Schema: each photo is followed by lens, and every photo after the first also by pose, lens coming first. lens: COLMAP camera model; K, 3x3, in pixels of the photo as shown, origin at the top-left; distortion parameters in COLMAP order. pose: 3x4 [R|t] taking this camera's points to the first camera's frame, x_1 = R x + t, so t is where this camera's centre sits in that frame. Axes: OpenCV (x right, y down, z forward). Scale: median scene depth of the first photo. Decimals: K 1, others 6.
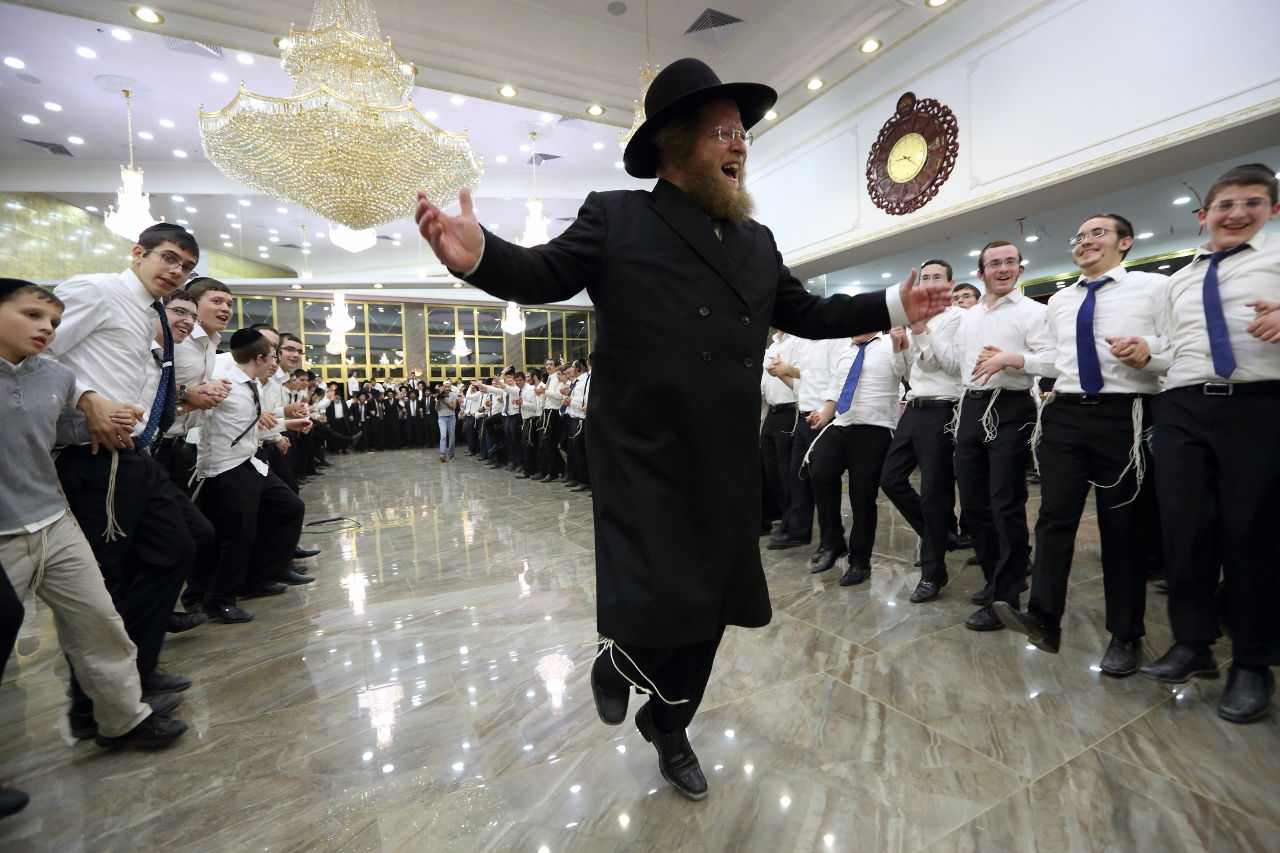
lens RADIAL K [[578.3, 0, 636.1], [0, 578.3, 405.8], [0, 0, 1]] dist [0.028023, -0.000166]
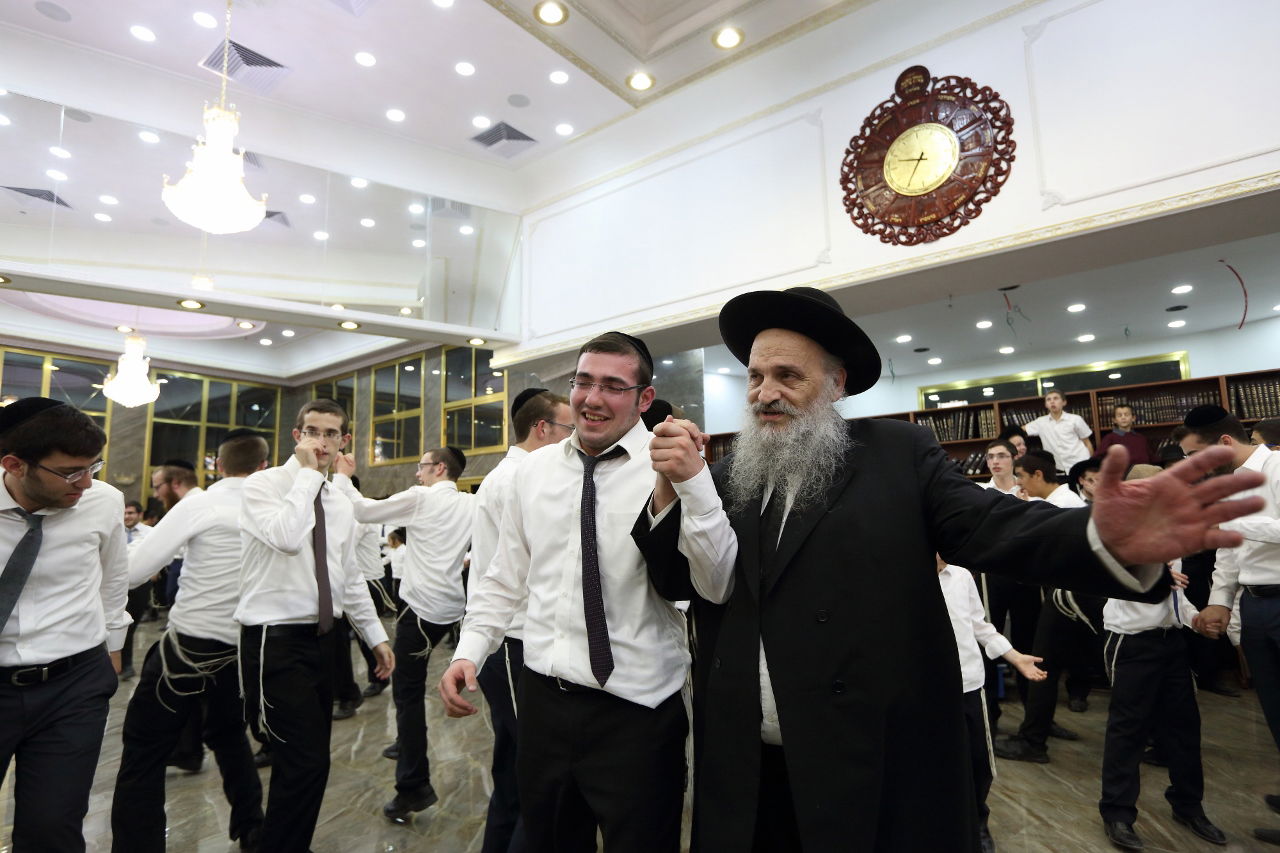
lens RADIAL K [[698.0, 0, 640.0], [0, 698.0, 426.5], [0, 0, 1]] dist [-0.004570, 0.001619]
pose [[0.907916, 0.062552, 0.414459, -0.104395], [-0.000049, 0.988818, -0.149129, -0.025349], [-0.419152, 0.135376, 0.897766, 0.481122]]
